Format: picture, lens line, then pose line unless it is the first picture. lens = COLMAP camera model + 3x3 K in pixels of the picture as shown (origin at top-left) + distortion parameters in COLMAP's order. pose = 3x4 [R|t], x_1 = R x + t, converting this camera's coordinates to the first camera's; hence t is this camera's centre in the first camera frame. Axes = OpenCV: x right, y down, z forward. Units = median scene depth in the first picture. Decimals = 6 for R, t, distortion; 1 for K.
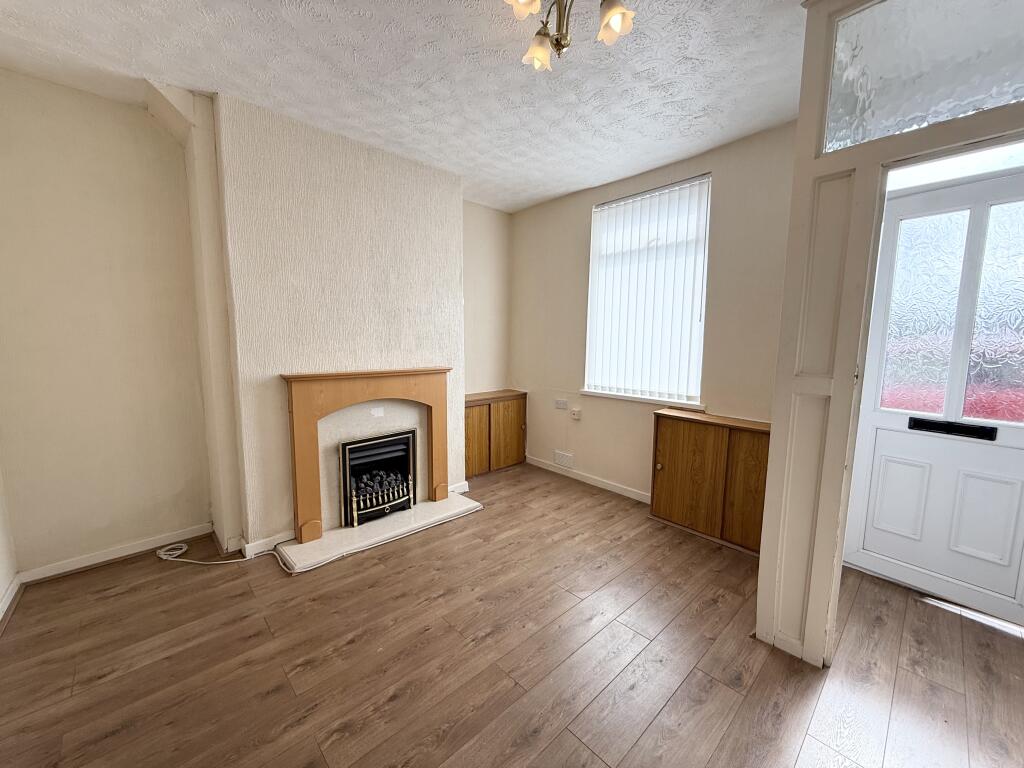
lens RADIAL K [[399.1, 0, 510.7], [0, 399.1, 383.3], [0, 0, 1]] dist [-0.001093, -0.000243]
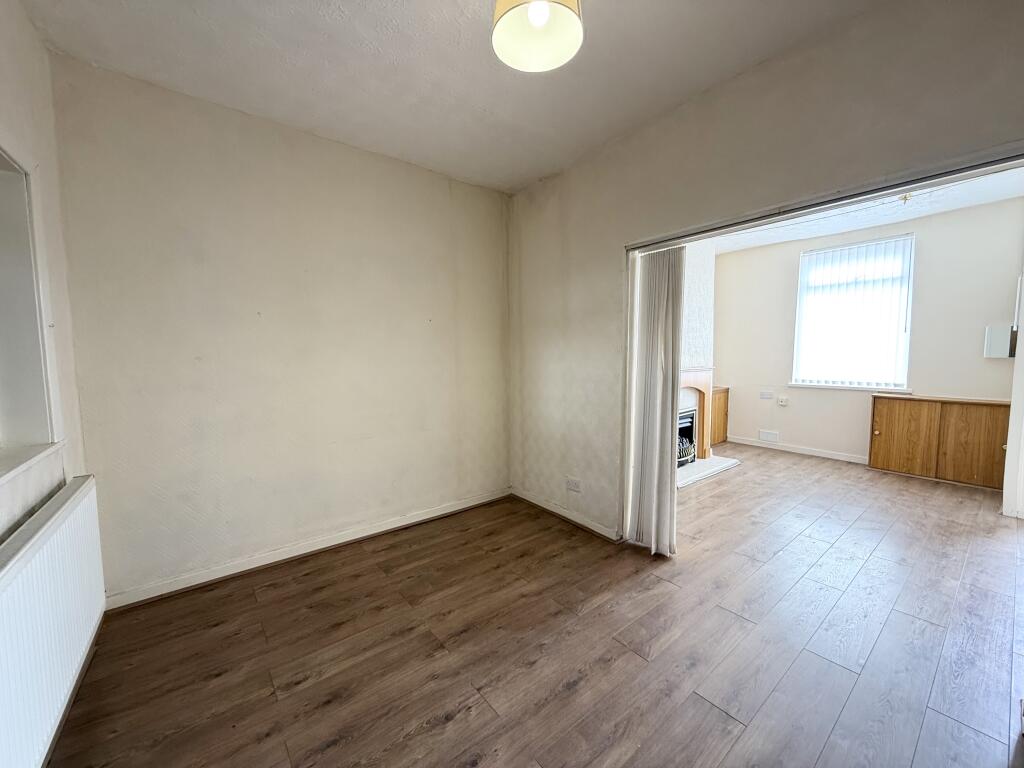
lens RADIAL K [[399.1, 0, 515.1], [0, 399.1, 381.6], [0, 0, 1]] dist [-0.001093, -0.000243]
pose [[0.996429, -0.009606, -0.083887, -0.818190], [0.006674, 0.999359, -0.035162, 0.066342], [0.084171, 0.034477, 0.995855, -0.560311]]
